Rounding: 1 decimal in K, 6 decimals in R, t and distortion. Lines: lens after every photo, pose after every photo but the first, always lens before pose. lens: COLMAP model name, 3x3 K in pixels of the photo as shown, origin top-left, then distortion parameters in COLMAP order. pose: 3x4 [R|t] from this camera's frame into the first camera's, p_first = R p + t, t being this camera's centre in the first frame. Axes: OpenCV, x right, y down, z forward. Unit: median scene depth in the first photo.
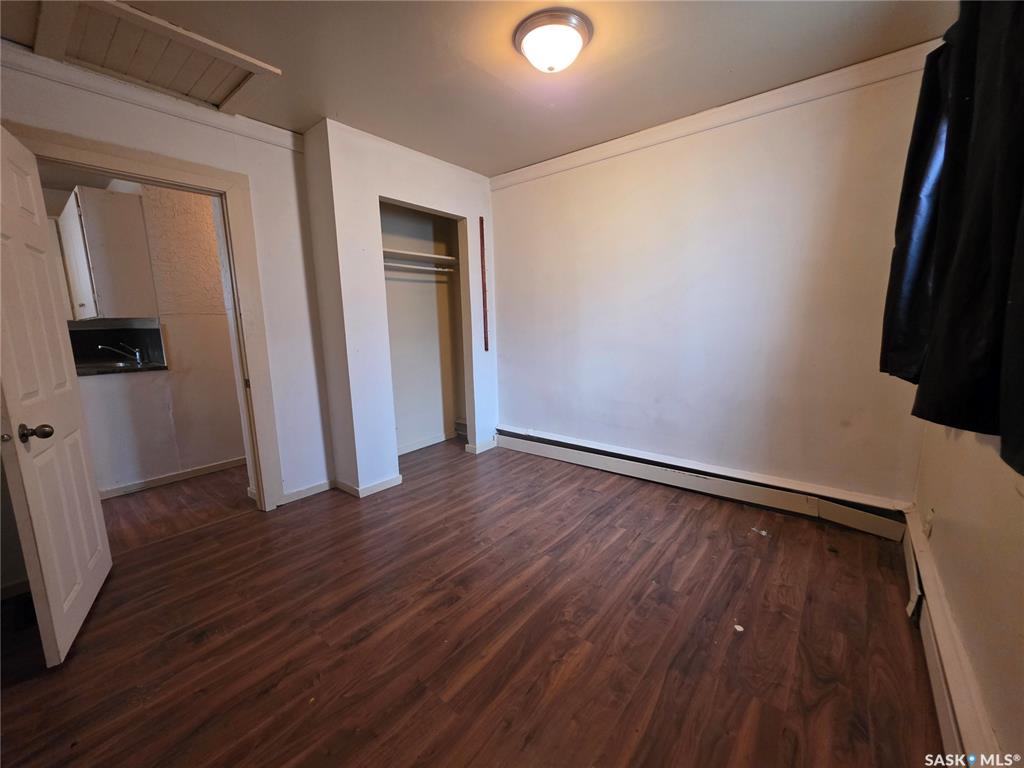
lens RADIAL K [[408.9, 0, 509.5], [0, 408.9, 382.5], [0, 0, 1]] dist [0.001334, 0.000893]
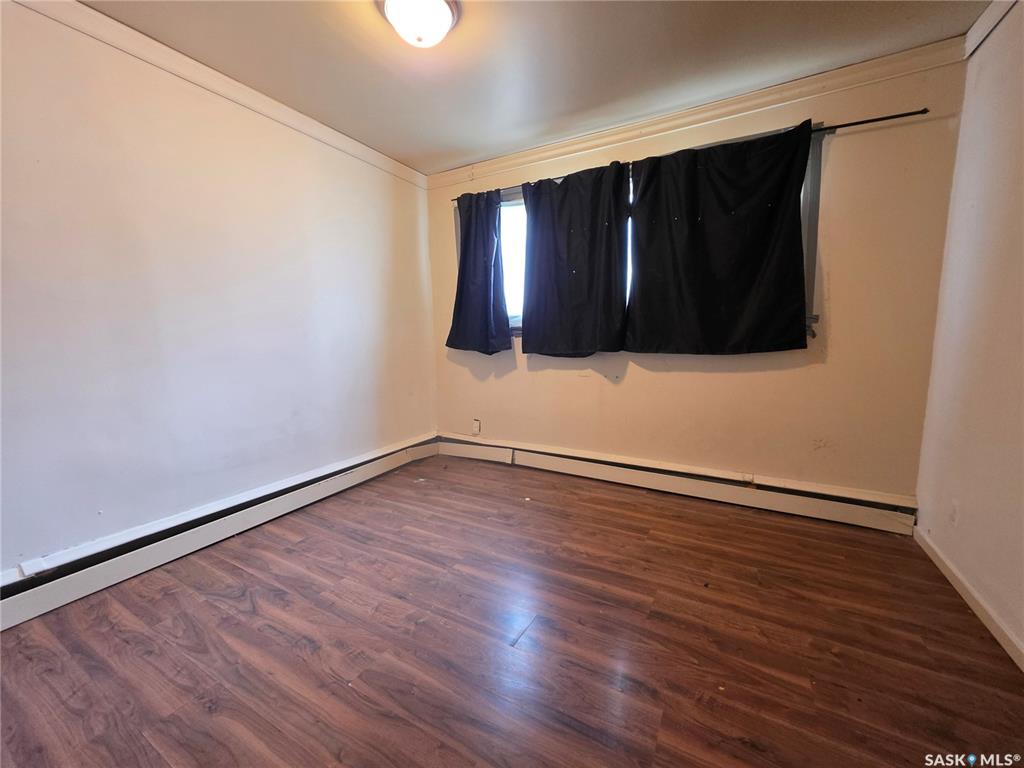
lens RADIAL K [[408.9, 0, 509.5], [0, 408.9, 382.5], [0, 0, 1]] dist [0.001334, 0.000893]
pose [[-0.179542, -0.094323, 0.979218, -0.709388], [0.161855, 0.978996, 0.123978, -0.068857], [-0.970344, 0.180751, -0.160504, 0.845807]]
